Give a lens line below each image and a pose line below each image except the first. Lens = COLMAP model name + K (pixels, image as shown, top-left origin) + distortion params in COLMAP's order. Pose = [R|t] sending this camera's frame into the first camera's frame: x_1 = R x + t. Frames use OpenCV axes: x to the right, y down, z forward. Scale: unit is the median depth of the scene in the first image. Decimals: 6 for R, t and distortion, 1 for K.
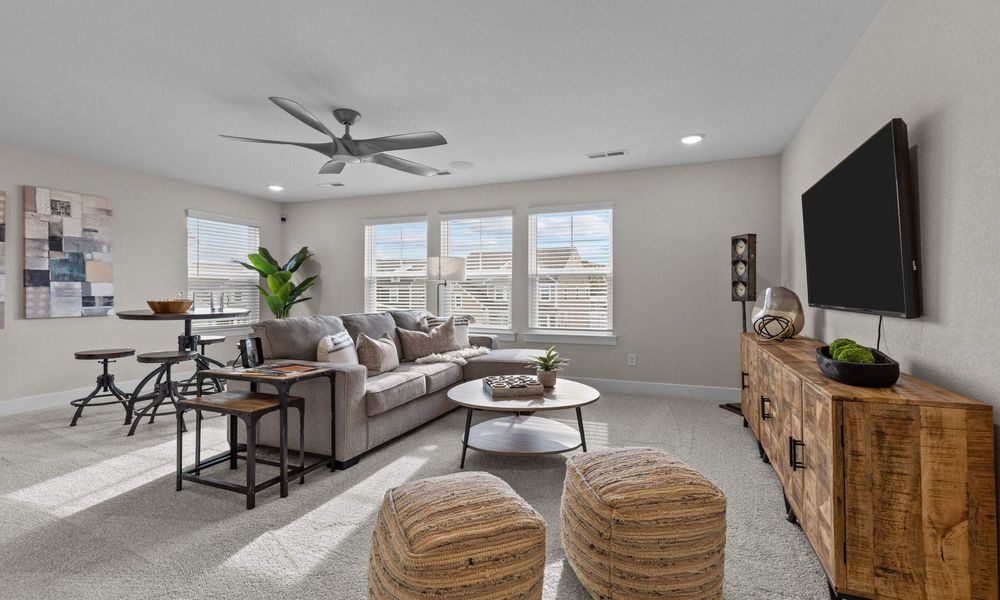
lens RADIAL K [[445.0, 0, 503.2], [0, 445.0, 291.3], [0, 0, 1]] dist [-0.000697, 0.000030]
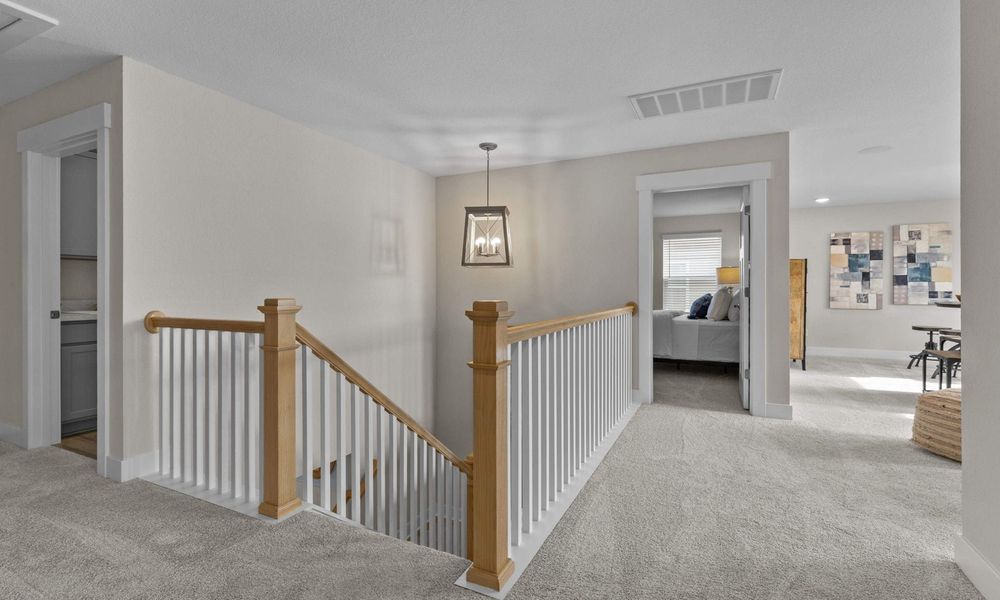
lens RADIAL K [[445.0, 0, 502.9], [0, 445.0, 291.7], [0, 0, 1]] dist [-0.000697, 0.000030]
pose [[-0.089443, 0.008072, -0.995959, 0.712698], [0.003958, 0.999962, 0.007749, -0.005227], [0.995984, -0.003249, -0.089471, -0.316322]]
